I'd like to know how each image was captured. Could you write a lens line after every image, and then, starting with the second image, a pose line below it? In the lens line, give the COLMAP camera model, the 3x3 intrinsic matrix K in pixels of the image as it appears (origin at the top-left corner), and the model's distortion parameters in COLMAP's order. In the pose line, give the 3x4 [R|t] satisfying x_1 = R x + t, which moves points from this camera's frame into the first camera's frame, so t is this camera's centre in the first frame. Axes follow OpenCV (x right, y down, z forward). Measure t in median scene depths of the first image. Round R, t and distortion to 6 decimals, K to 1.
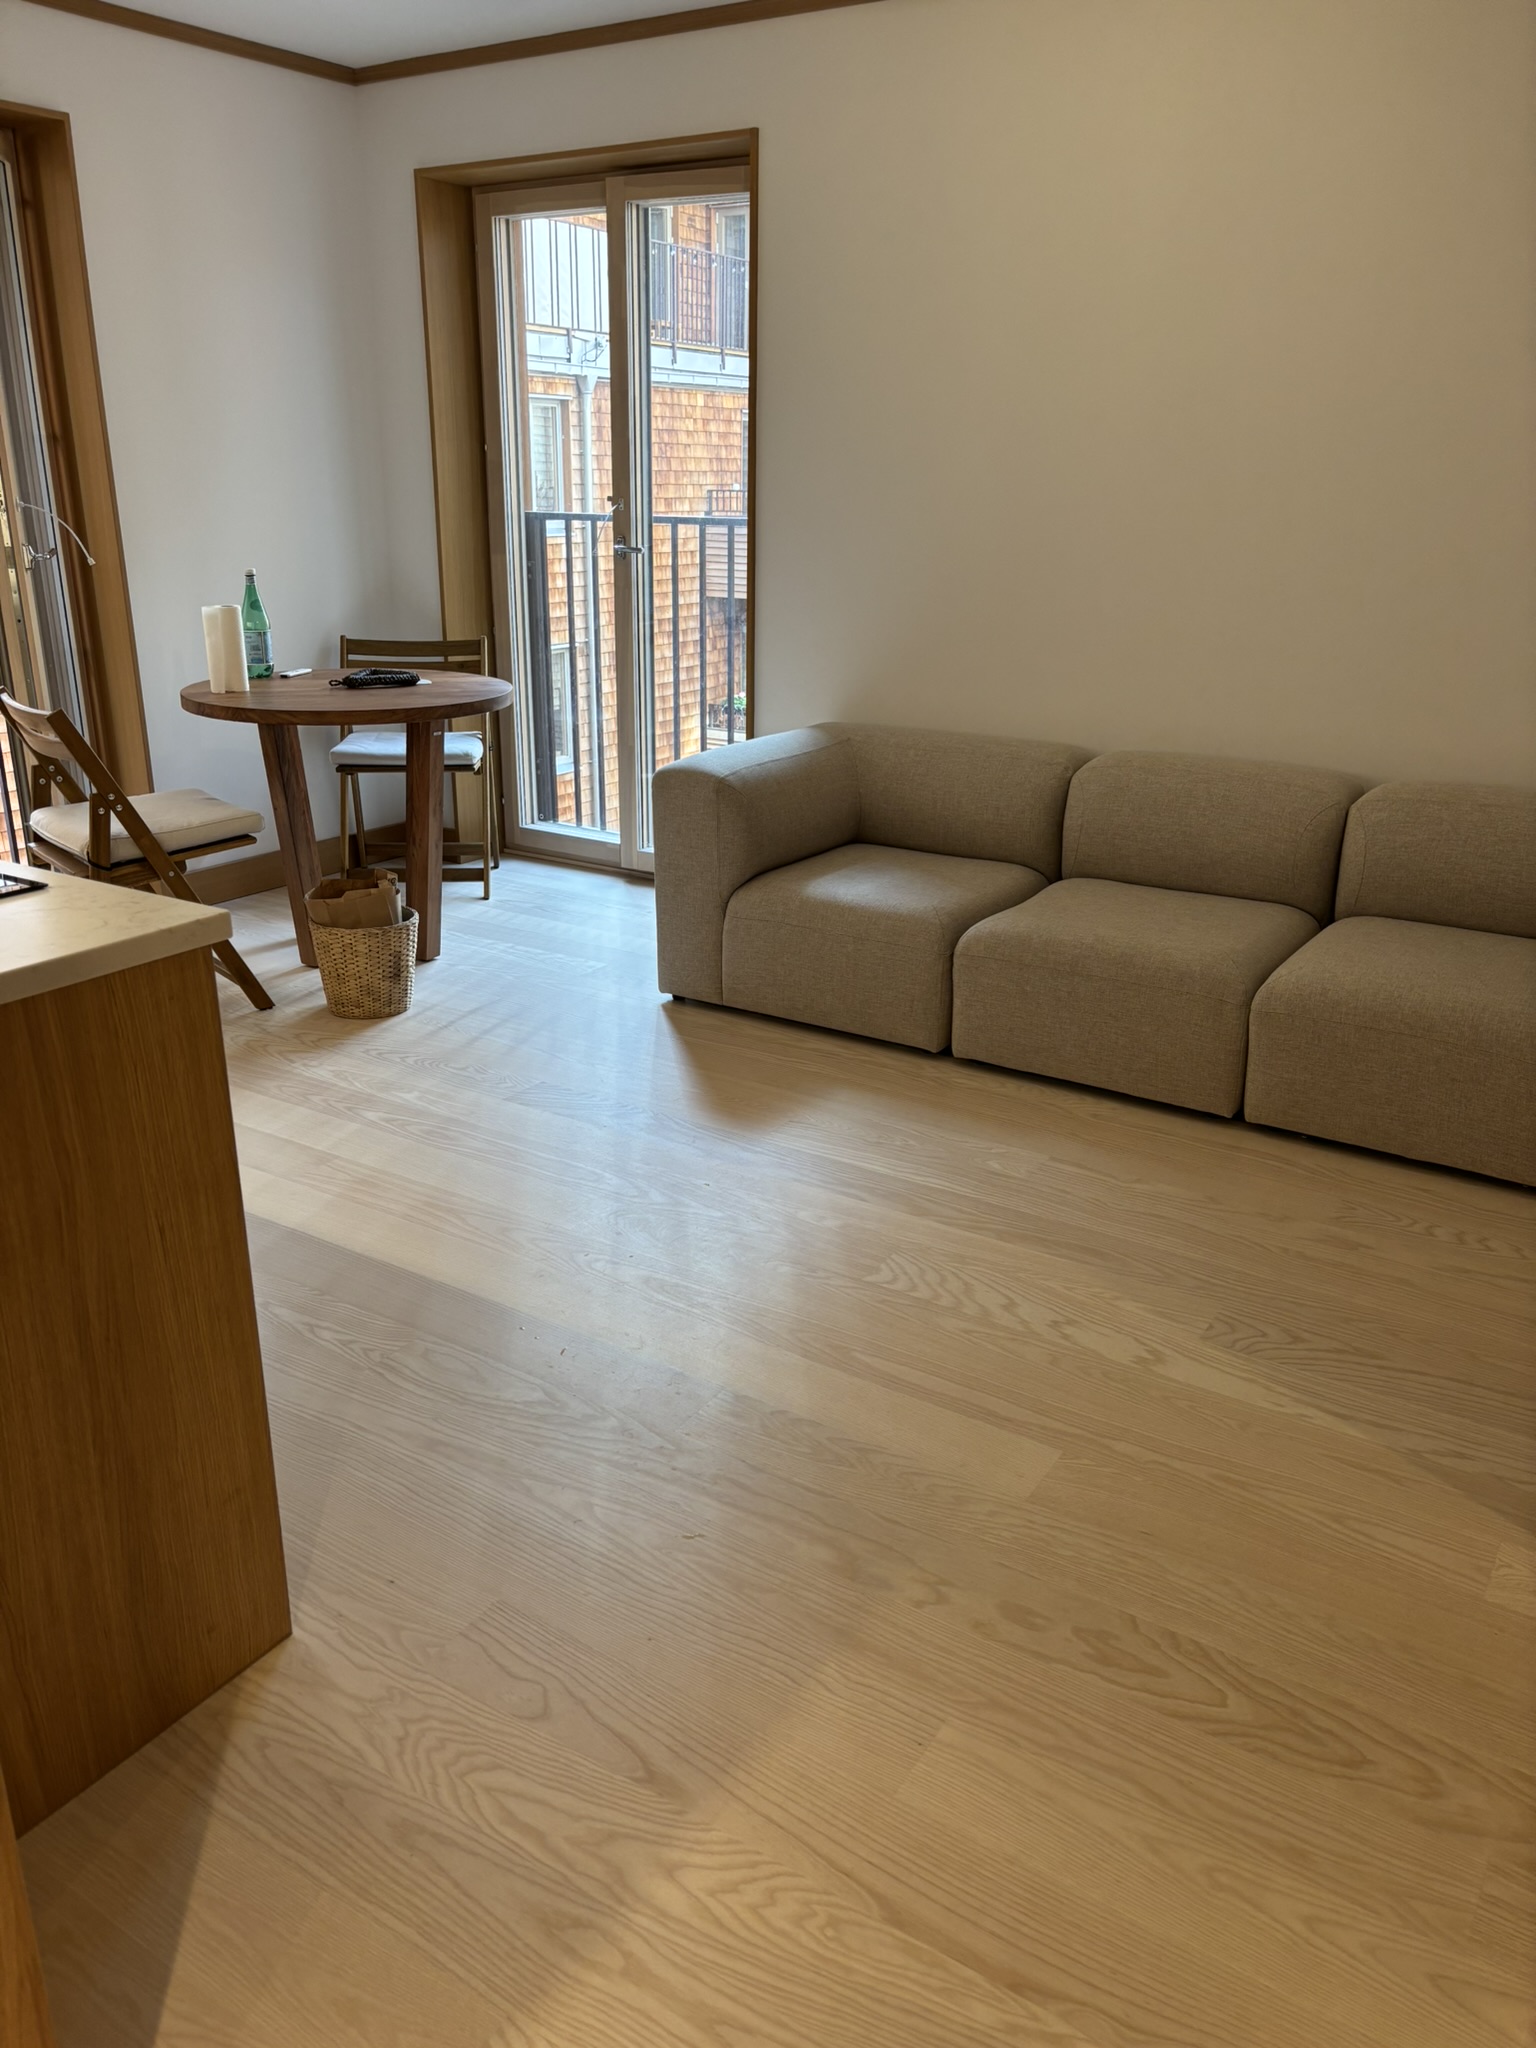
lens RADIAL K [[1547.7, 0, 763.9], [0, 1547.7, 1048.1], [0, 0, 1]] dist [0.046309, -0.050936]
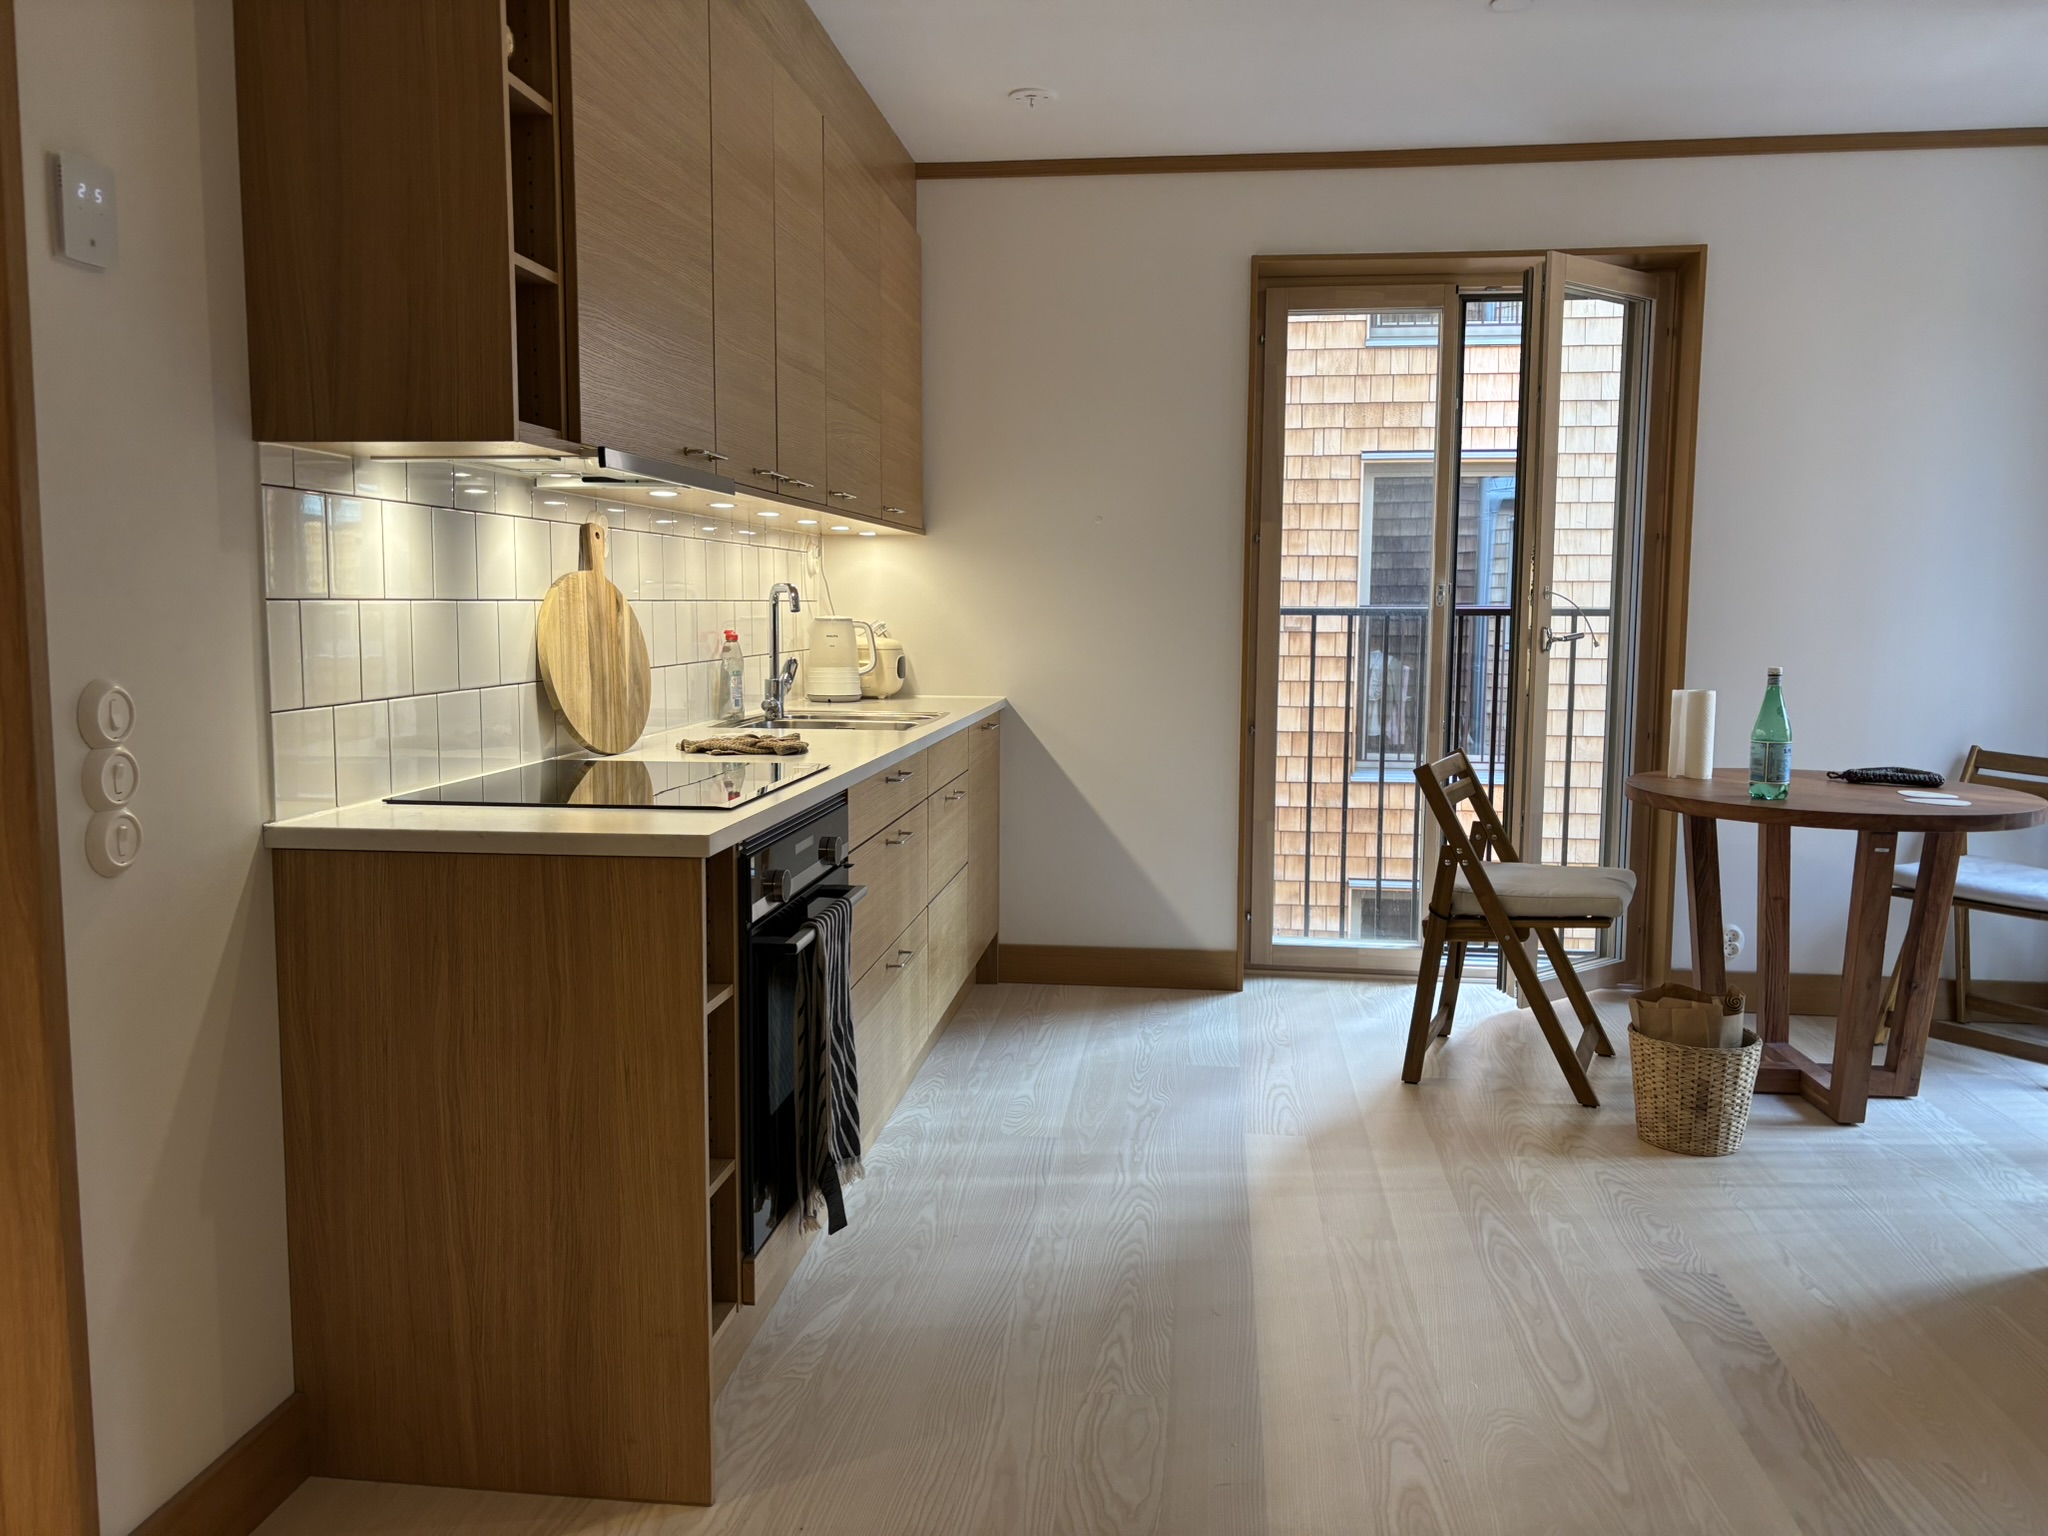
lens RADIAL K [[1547.7, 0, 1013.0], [0, 1547.7, 768.4], [0, 0, 1]] dist [0.046309, -0.050936]
pose [[0.429917, 0.089742, -0.898397, 0.356771], [-0.313064, 0.948132, -0.055103, -0.060075], [0.846855, 0.304945, 0.435713, 0.266890]]
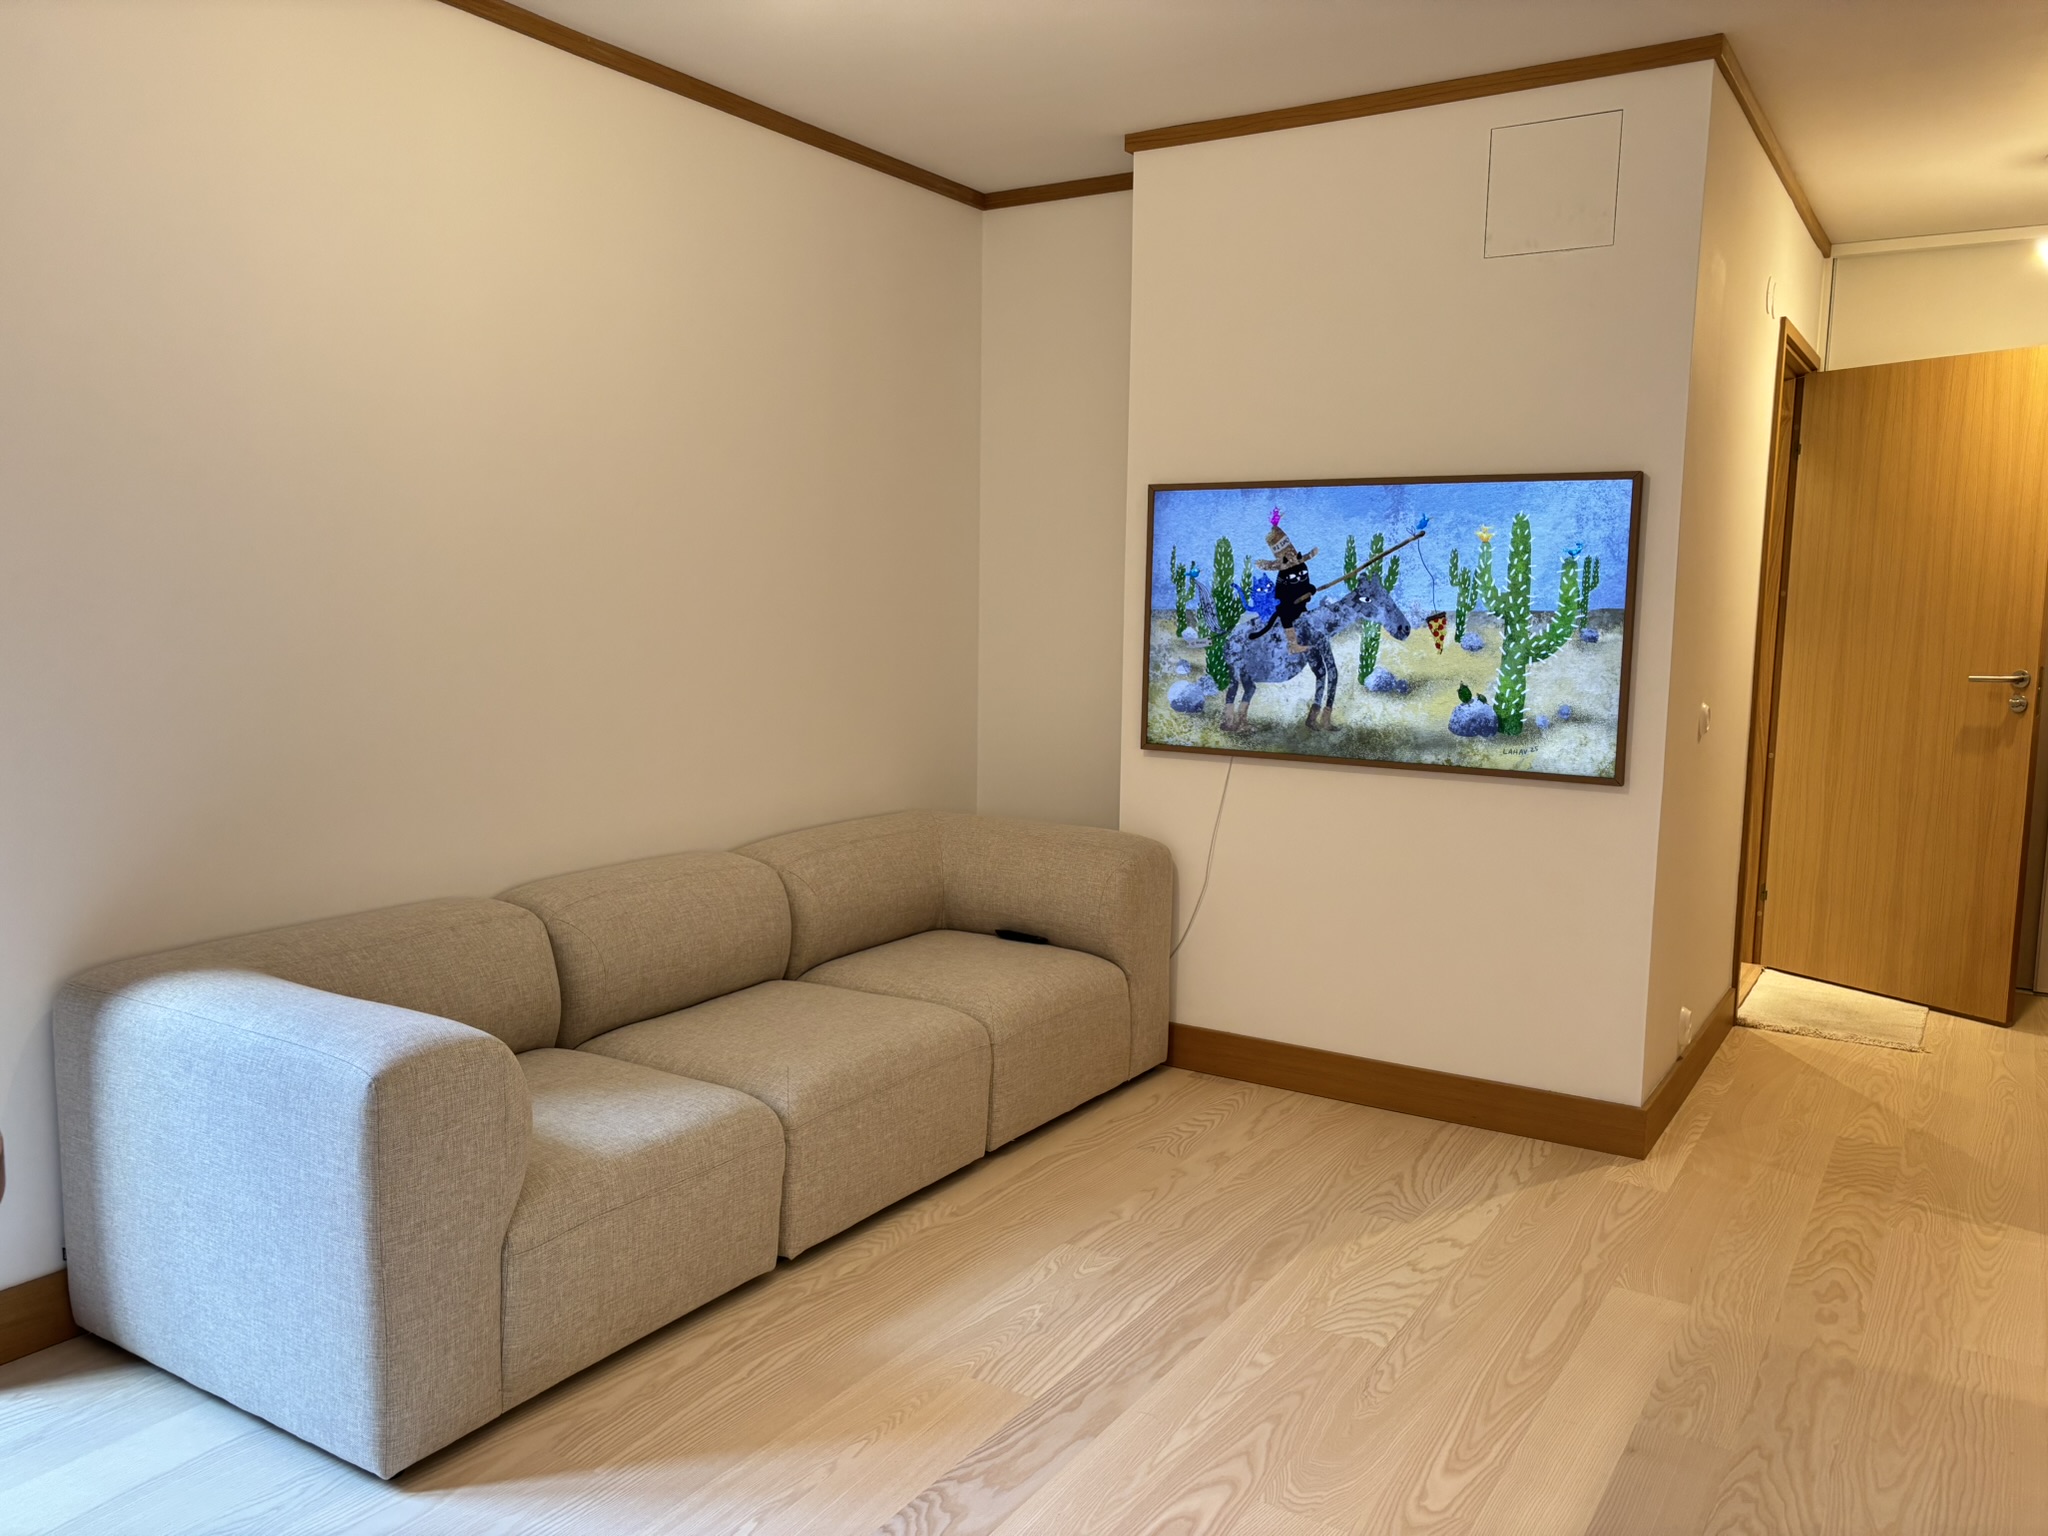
lens RADIAL K [[1547.7, 0, 1013.2], [0, 1547.7, 779.8], [0, 0, 1]] dist [0.046309, -0.050936]
pose [[-0.005818, -0.128582, 0.991682, -0.614616], [0.334913, 0.934175, 0.123090, -0.274214], [-0.942231, 0.332843, 0.037629, 0.751229]]
